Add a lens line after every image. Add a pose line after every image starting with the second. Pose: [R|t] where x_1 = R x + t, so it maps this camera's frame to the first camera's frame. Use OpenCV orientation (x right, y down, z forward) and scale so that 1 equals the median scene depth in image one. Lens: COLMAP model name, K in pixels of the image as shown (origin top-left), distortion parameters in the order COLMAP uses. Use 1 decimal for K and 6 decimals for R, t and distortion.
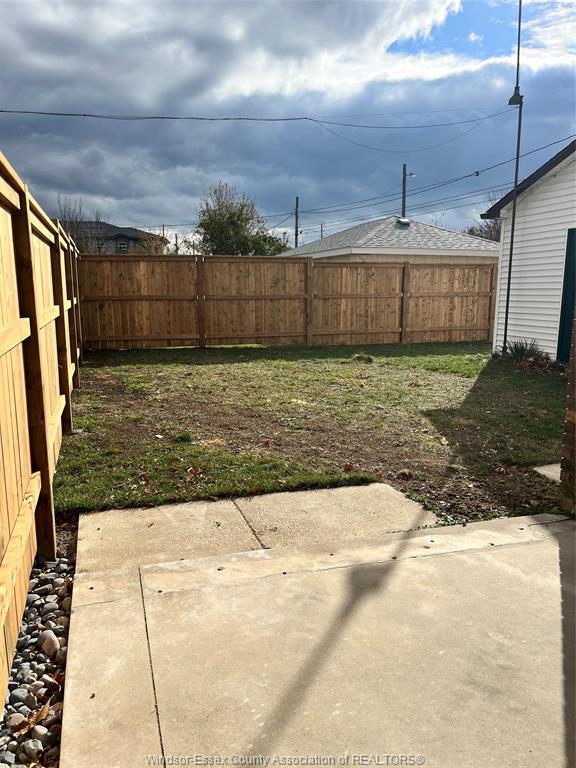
lens RADIAL K [[577.9, 0, 288.0], [0, 577.9, 384.0], [0, 0, 1]] dist [0.032709, -0.005981]
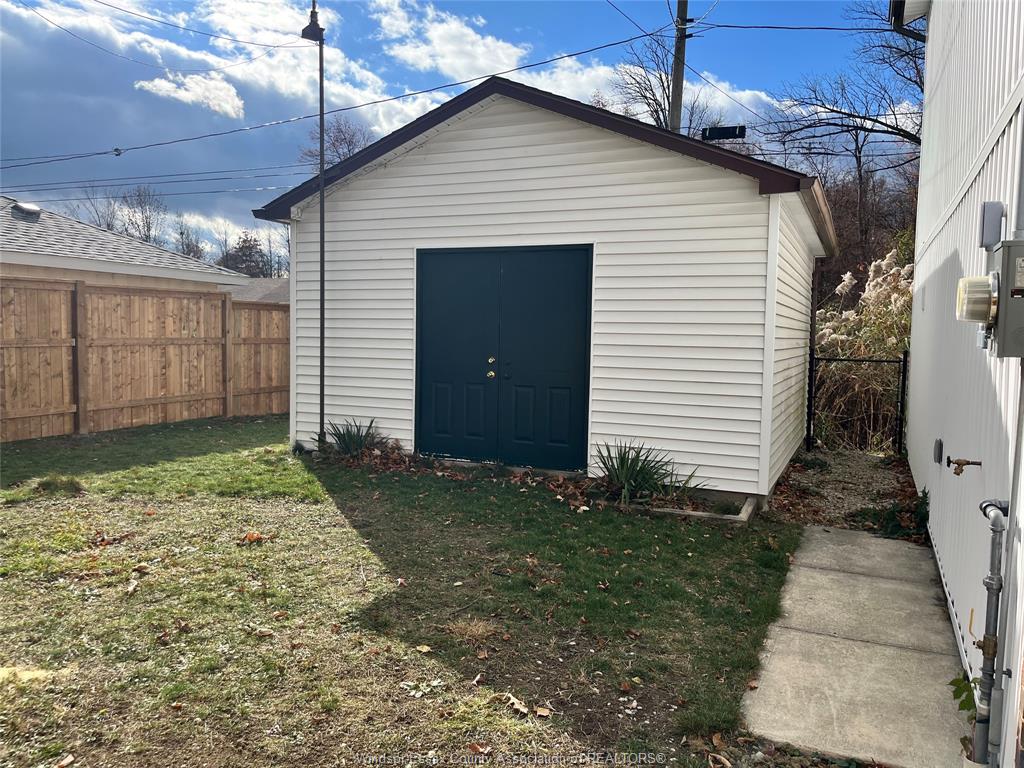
lens RADIAL K [[770.5, 0, 512.0], [0, 770.5, 384.0], [0, 0, 1]] dist [0.032709, -0.005981]
pose [[0.674455, -0.039362, 0.737266, -0.057789], [0.104197, 0.993658, -0.042269, -0.044973], [-0.730926, 0.105329, 0.674279, 0.235893]]
